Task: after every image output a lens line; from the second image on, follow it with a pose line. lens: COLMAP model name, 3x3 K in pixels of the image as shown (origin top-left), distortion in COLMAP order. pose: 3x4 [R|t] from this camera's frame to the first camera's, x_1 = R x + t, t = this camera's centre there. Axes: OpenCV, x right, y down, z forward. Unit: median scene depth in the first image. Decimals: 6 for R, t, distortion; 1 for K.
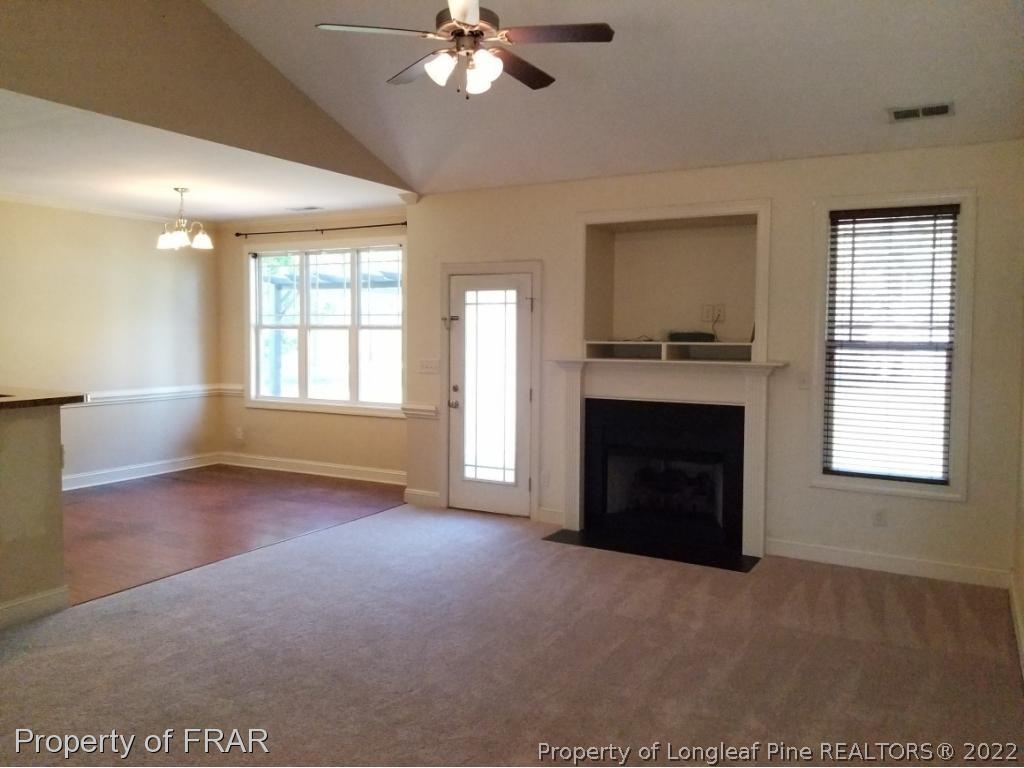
lens RADIAL K [[799.8, 0, 512.0], [0, 799.8, 384.0], [0, 0, 1]] dist [0.091916, -0.198422]
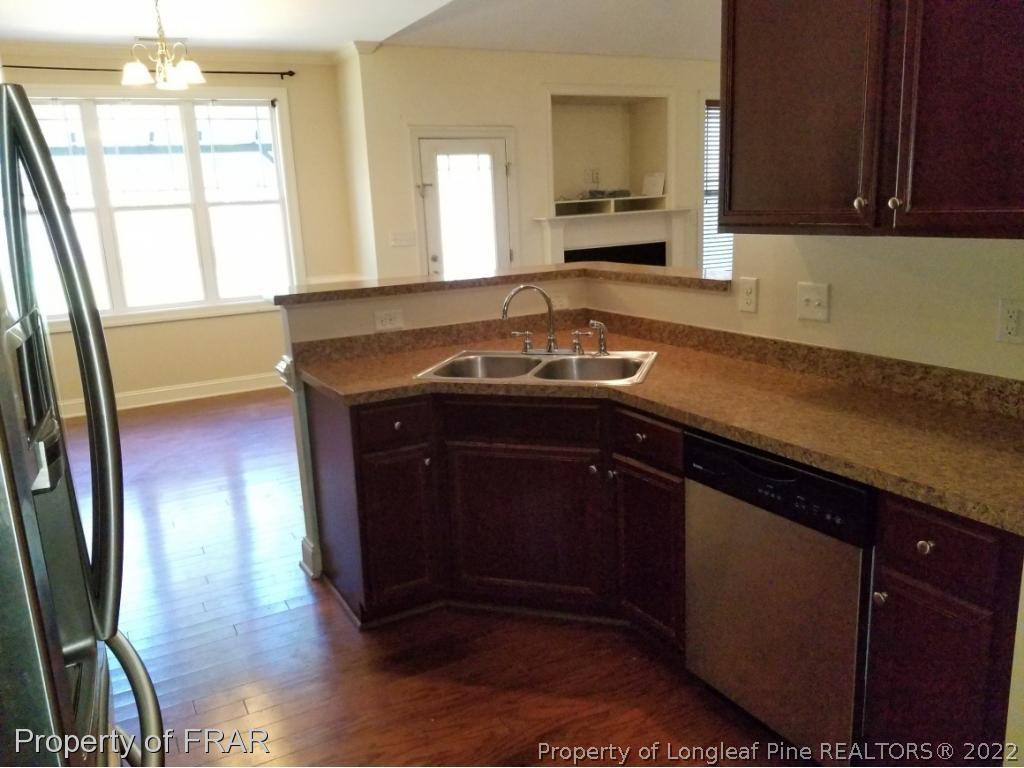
lens RADIAL K [[799.8, 0, 512.0], [0, 799.8, 384.0], [0, 0, 1]] dist [0.091916, -0.198422]
pose [[0.551862, -0.216519, 0.805337, -0.857945], [0.106735, 0.976103, 0.189289, -0.020934], [-0.827077, -0.018504, 0.561784, 0.374494]]
